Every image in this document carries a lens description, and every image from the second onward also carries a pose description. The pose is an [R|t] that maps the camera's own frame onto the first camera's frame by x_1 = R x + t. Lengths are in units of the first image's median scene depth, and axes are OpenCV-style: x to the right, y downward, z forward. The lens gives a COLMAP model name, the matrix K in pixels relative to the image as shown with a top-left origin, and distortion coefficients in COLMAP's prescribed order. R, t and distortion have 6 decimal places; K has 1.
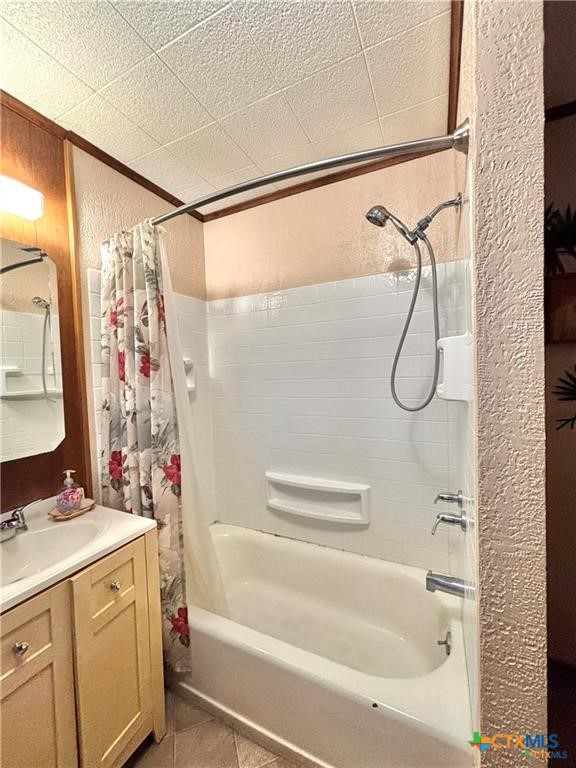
lens RADIAL K [[308.9, 0, 288.7], [0, 308.9, 382.3], [0, 0, 1]] dist [-0.007488, 0.000598]
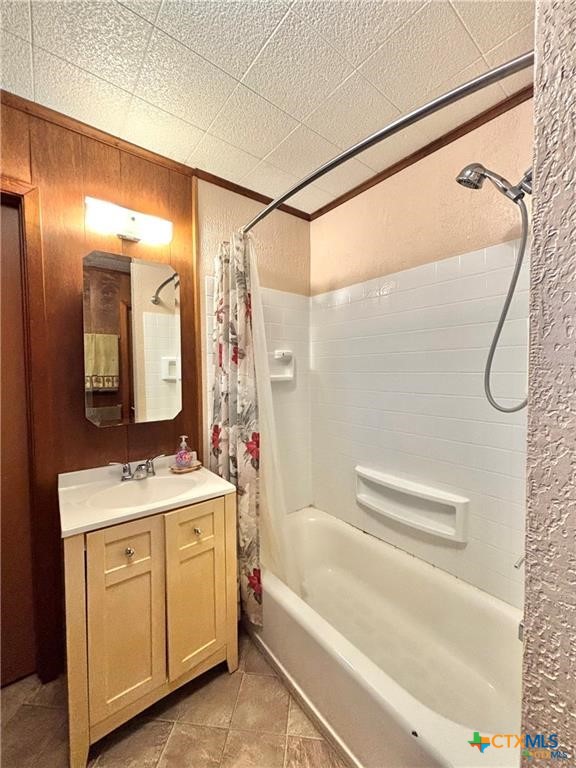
lens RADIAL K [[308.9, 0, 289.6], [0, 308.9, 383.0], [0, 0, 1]] dist [-0.007488, 0.000598]
pose [[0.899188, 0.042908, -0.435454, 0.234612], [-0.037491, 0.999076, 0.021028, 0.021371], [0.435954, -0.002583, 0.899965, 0.031763]]
